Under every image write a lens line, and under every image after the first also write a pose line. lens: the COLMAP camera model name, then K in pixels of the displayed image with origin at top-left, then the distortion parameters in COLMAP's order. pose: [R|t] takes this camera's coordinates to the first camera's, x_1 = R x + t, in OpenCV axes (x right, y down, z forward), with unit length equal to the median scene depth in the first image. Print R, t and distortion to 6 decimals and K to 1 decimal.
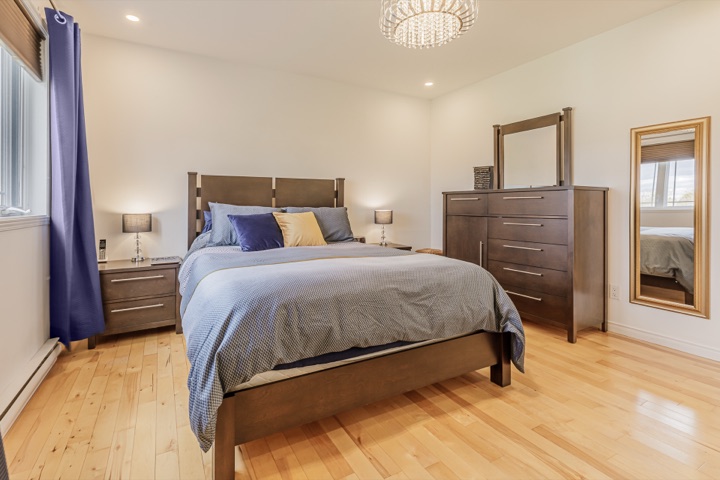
lens RADIAL K [[361.5, 0, 360.4], [0, 361.5, 208.0], [0, 0, 1]] dist [0.044588, 0.000019]
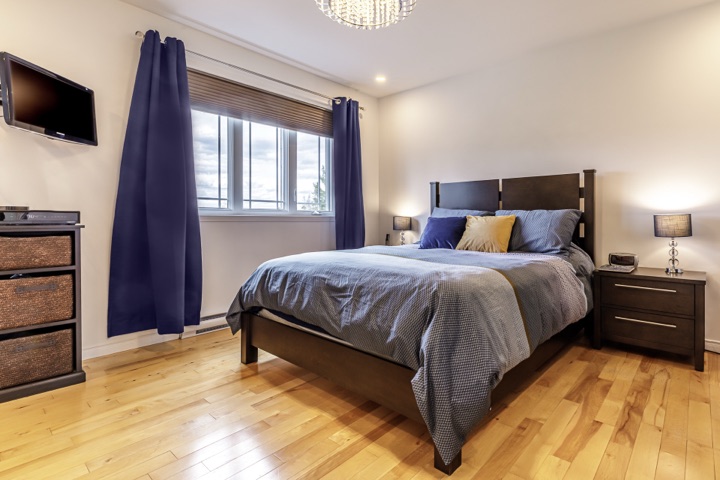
lens RADIAL K [[361.5, 0, 360.4], [0, 361.5, 208.0], [0, 0, 1]] dist [0.044588, 0.000019]
pose [[0.307155, -0.009071, -0.951616, 1.031918], [0.002166, 0.999959, -0.008833, 0.001325], [0.951657, 0.000651, 0.307162, 0.660042]]
